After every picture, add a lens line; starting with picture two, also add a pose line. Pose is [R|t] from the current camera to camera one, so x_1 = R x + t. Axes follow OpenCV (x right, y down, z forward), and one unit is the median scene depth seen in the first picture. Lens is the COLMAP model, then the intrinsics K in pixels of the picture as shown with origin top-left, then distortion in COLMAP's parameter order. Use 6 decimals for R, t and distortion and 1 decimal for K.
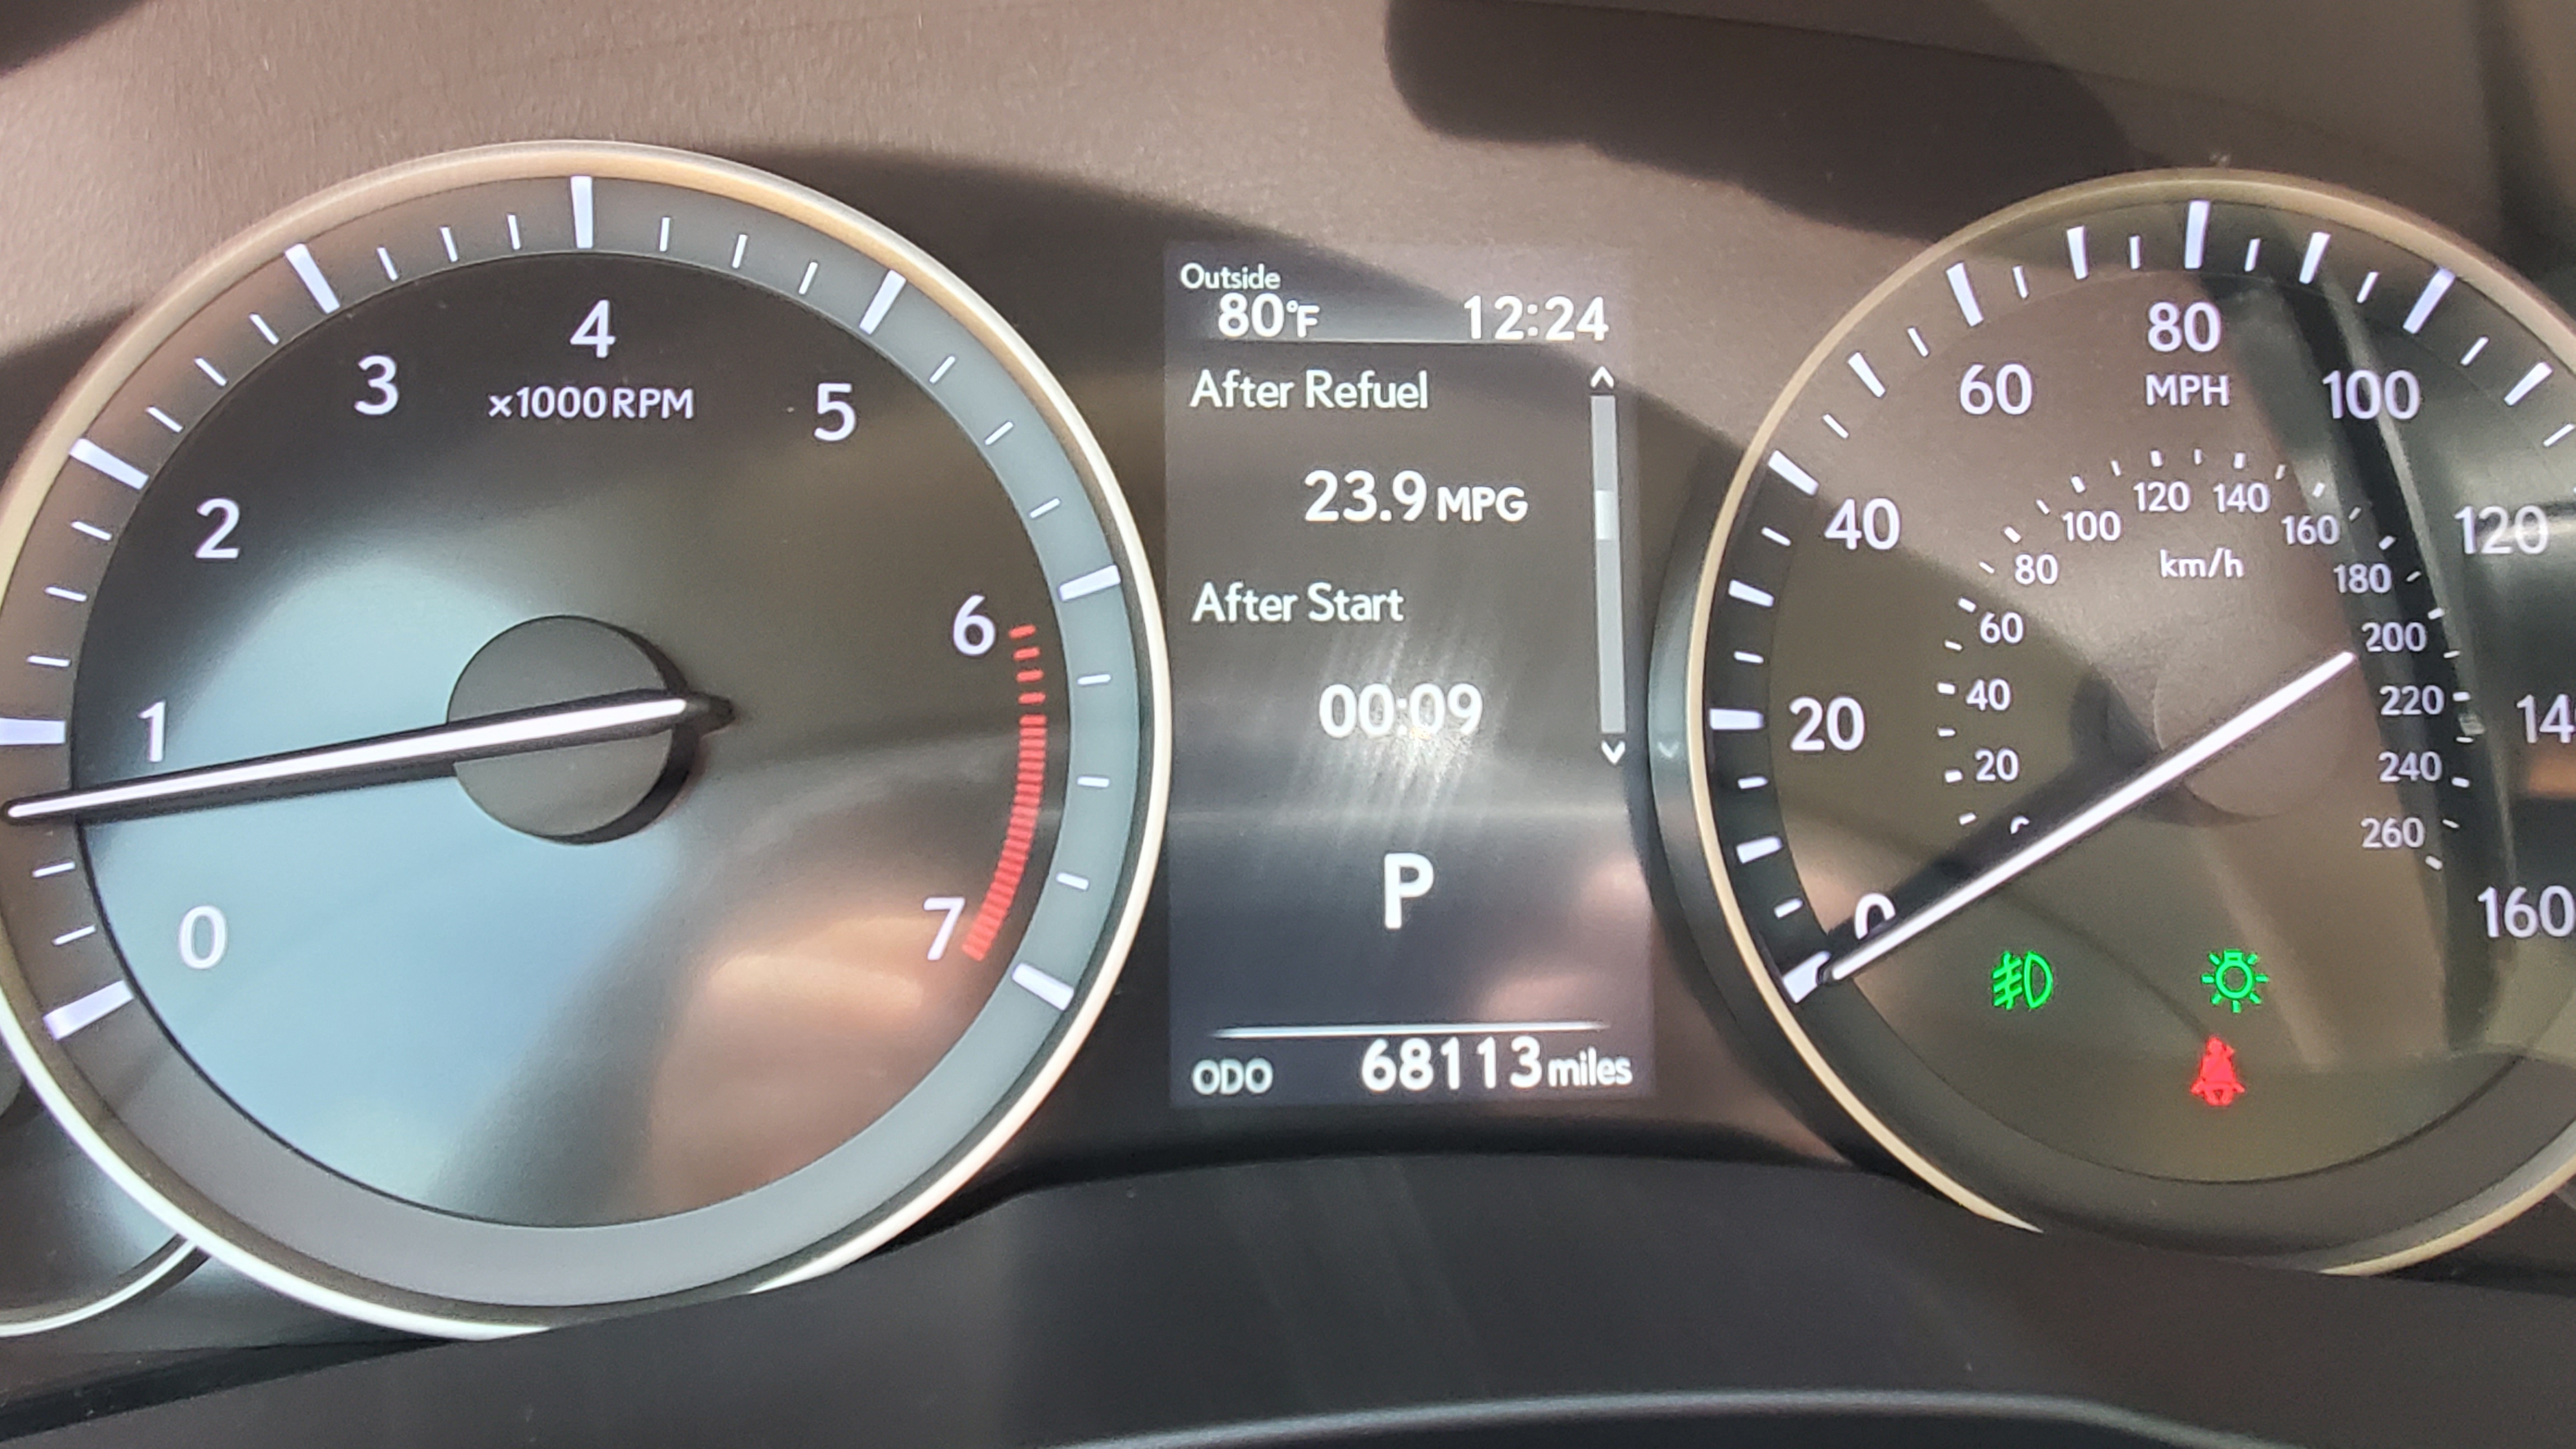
lens RADIAL K [[1290.6, 0, 1284.1], [0, 1290.6, 726.1], [0, 0, 1]] dist [-0.005891, 0.008388]
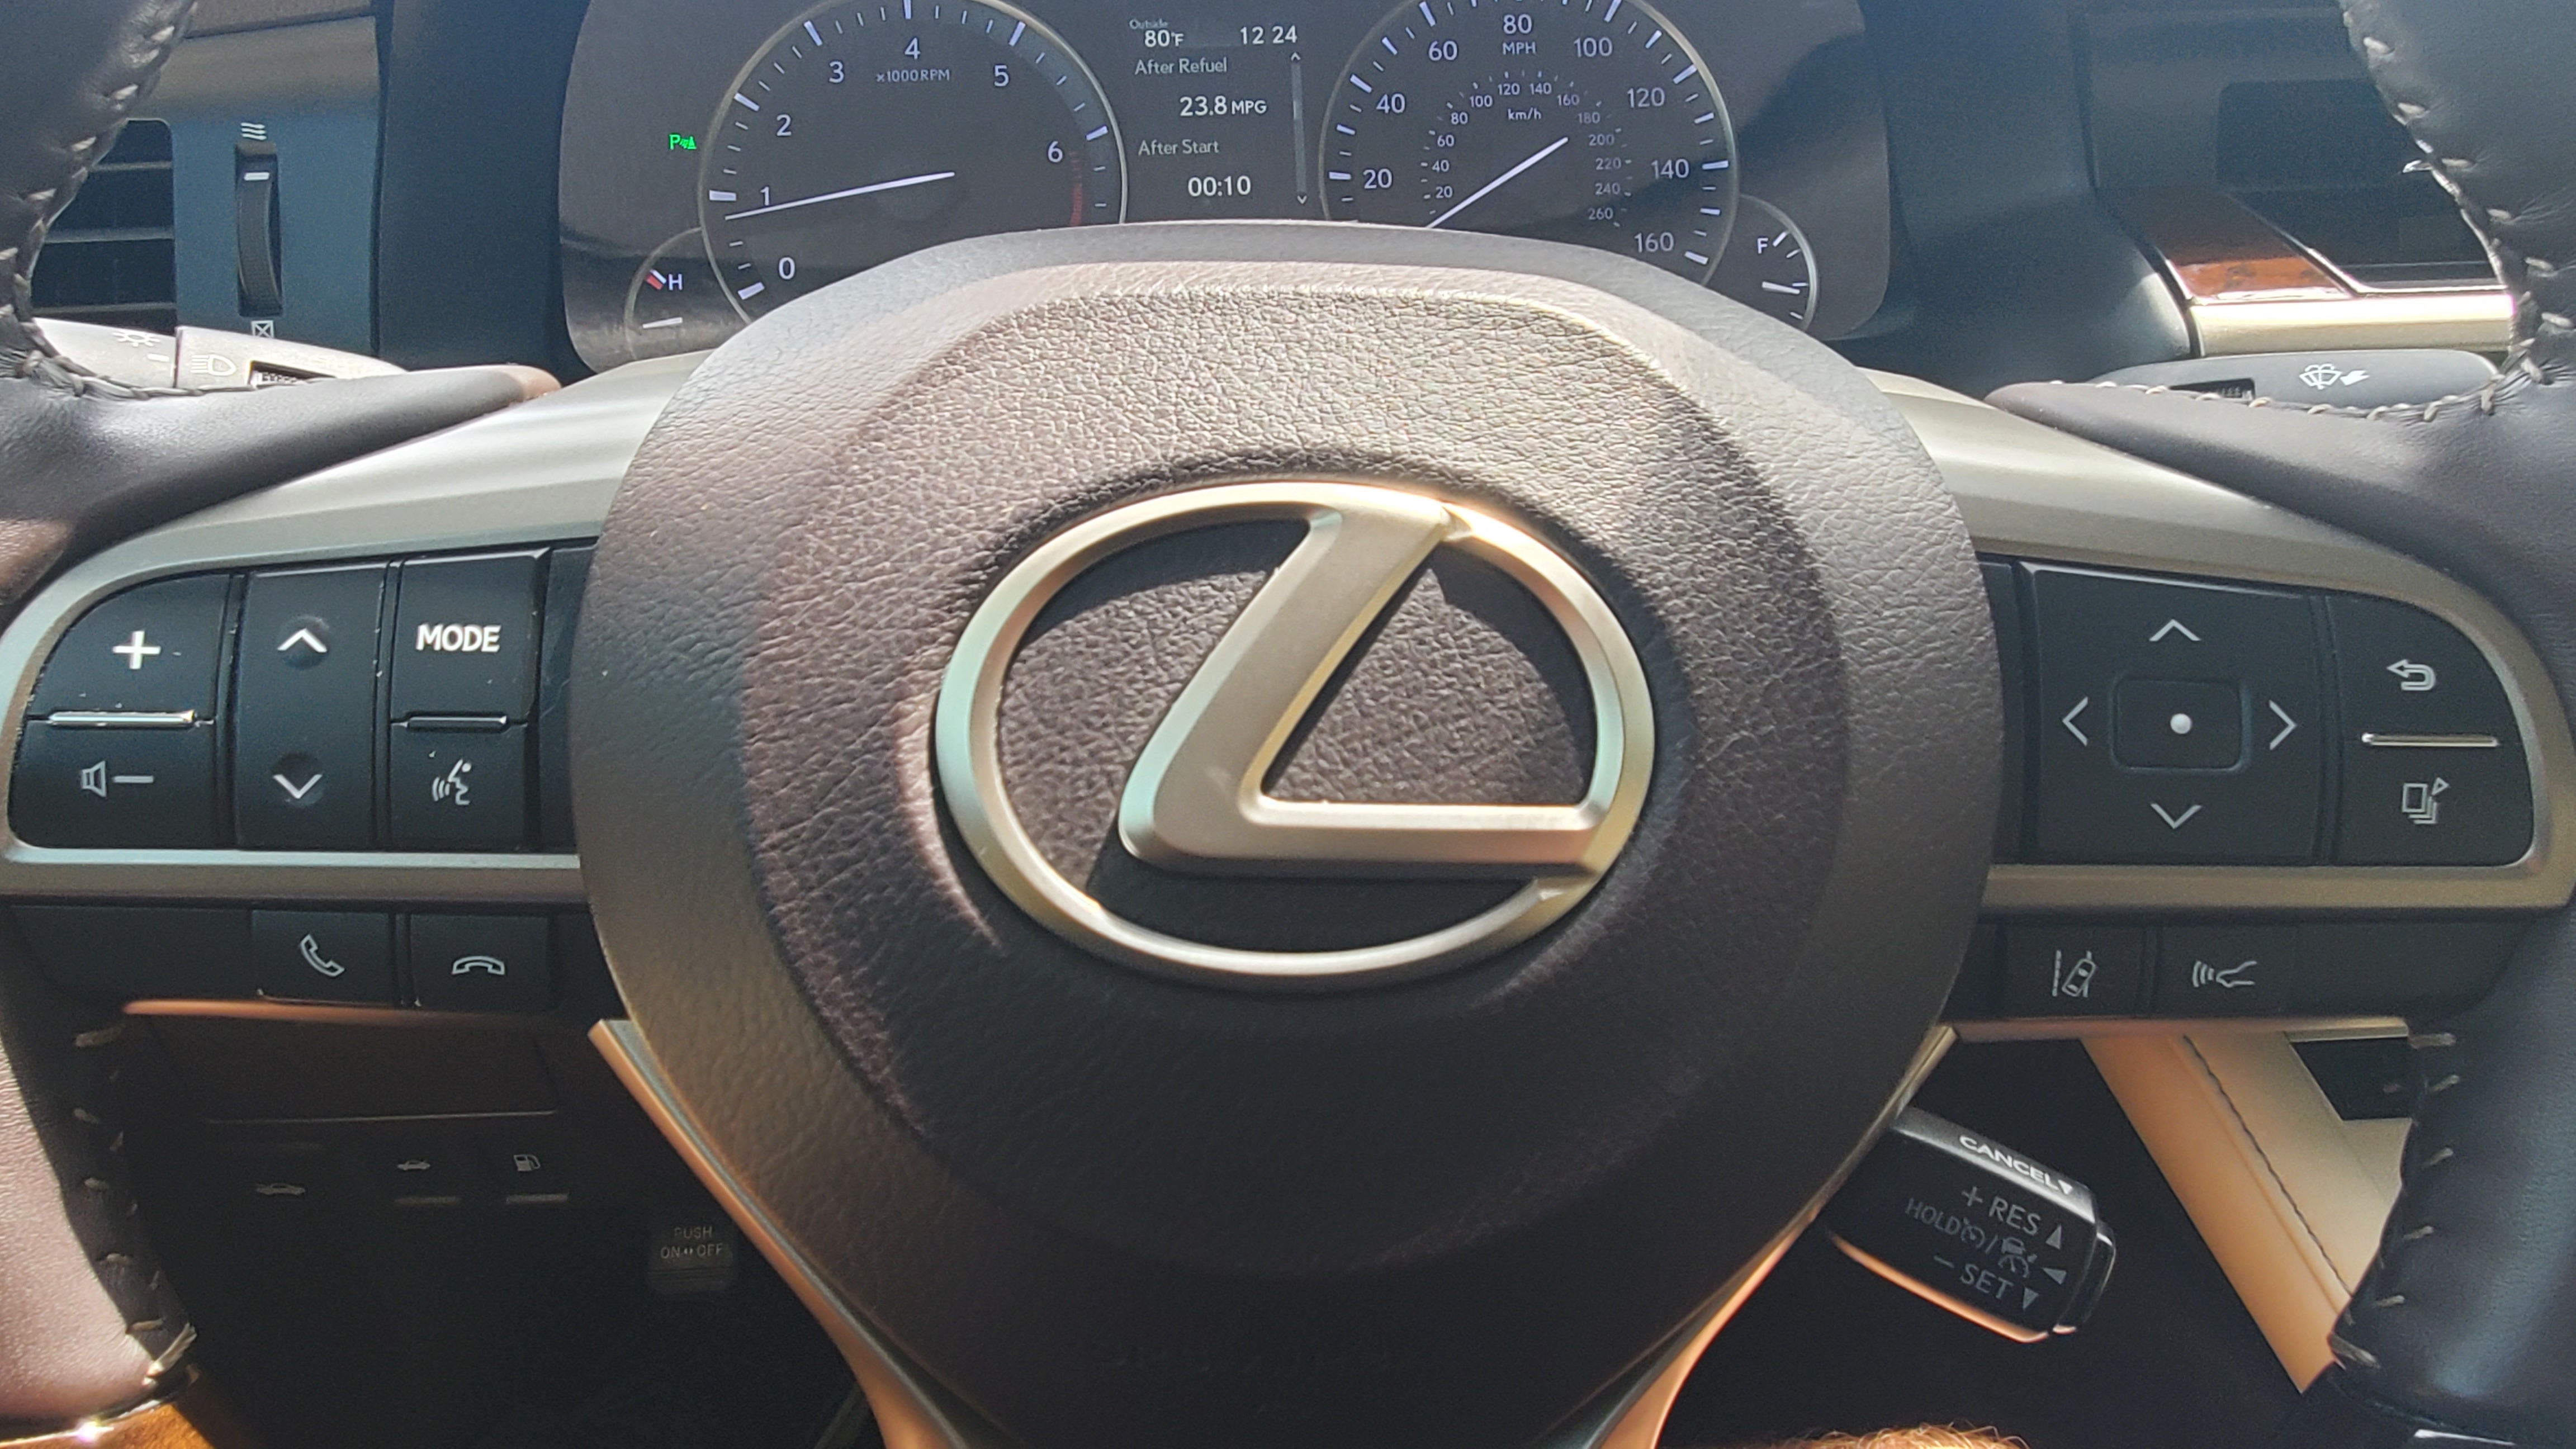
lens RADIAL K [[1290.6, 0, 1292.0], [0, 1290.6, 721.9], [0, 0, 1]] dist [-0.005891, 0.008388]
pose [[0.998970, -0.033803, -0.030277, 0.278628], [0.034005, 0.999403, 0.006180, 1.052167], [0.030050, -0.007204, 0.999522, -1.596931]]
